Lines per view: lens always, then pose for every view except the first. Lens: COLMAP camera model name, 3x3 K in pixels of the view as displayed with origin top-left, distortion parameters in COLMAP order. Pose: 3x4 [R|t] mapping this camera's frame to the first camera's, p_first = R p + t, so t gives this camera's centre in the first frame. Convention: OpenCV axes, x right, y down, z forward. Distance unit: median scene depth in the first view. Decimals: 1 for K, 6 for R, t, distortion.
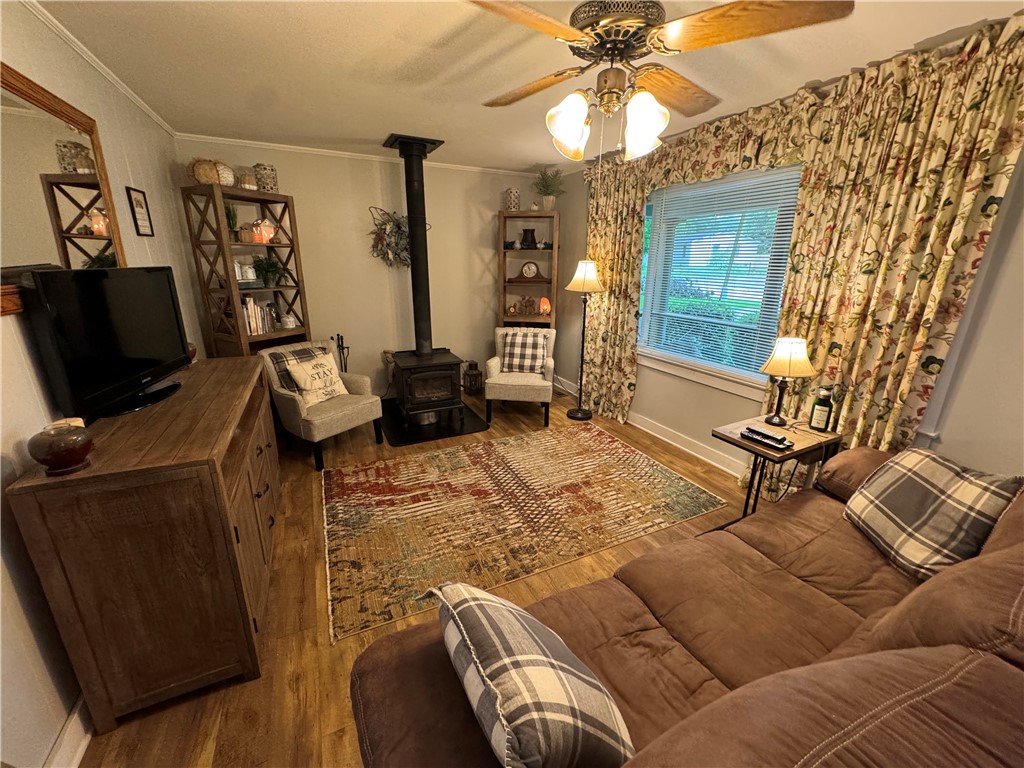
lens RADIAL K [[408.4, 0, 509.1], [0, 408.4, 385.1], [0, 0, 1]] dist [-0.000886, 0.000588]
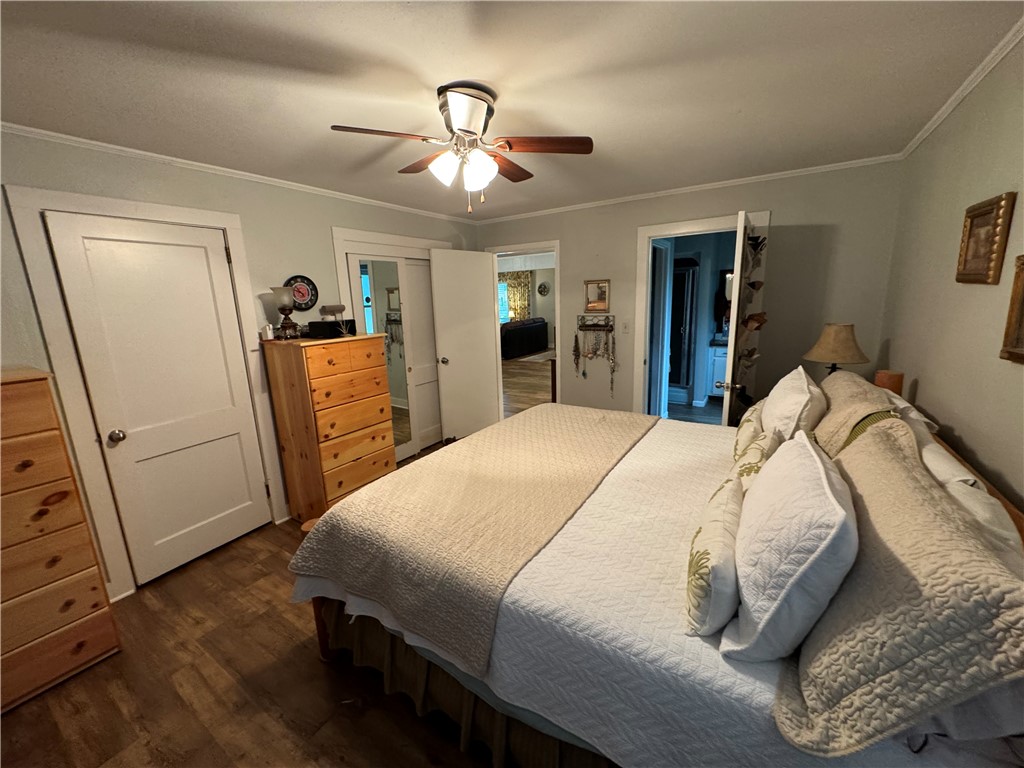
lens RADIAL K [[408.4, 0, 511.8], [0, 408.4, 383.1], [0, 0, 1]] dist [-0.000886, 0.000588]
pose [[0.852678, -0.147751, 0.501109, -2.995662], [0.196300, 0.979501, -0.045216, 1.442296], [-0.484156, 0.136922, 0.864202, -4.927533]]
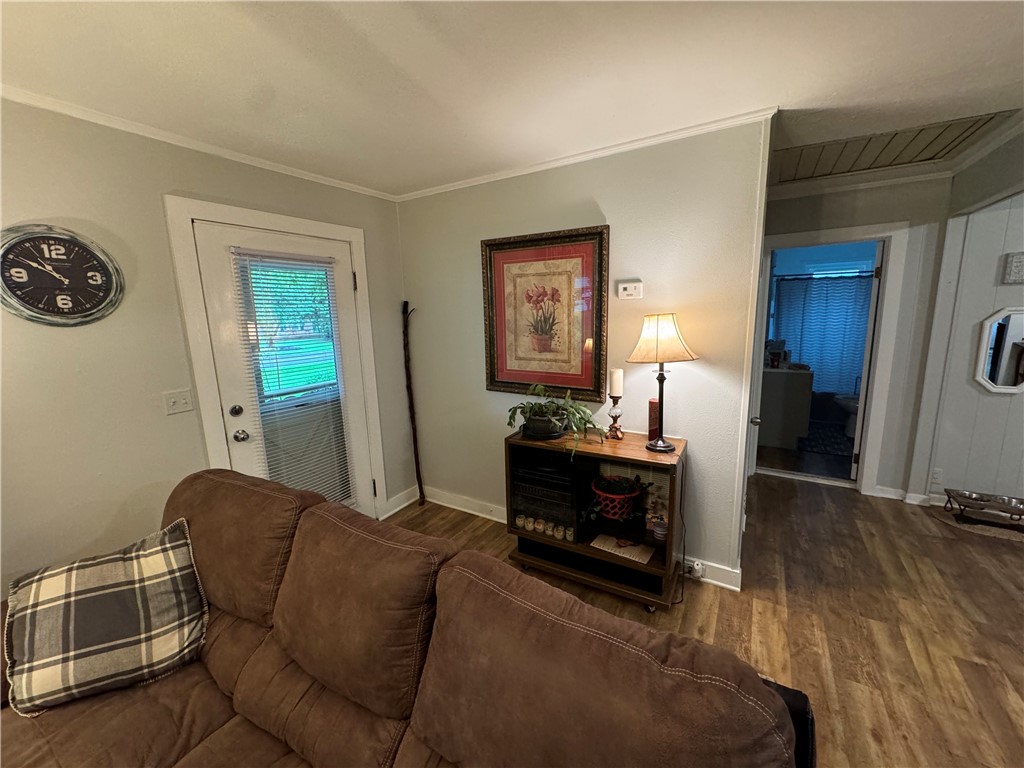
lens RADIAL K [[408.4, 0, 508.8], [0, 408.4, 380.9], [0, 0, 1]] dist [-0.000886, 0.000588]
pose [[-0.544891, -0.139901, 0.826753, -0.103082], [0.266802, 0.905812, 0.329122, -0.228454], [-0.794928, 0.399915, -0.456243, 0.564310]]
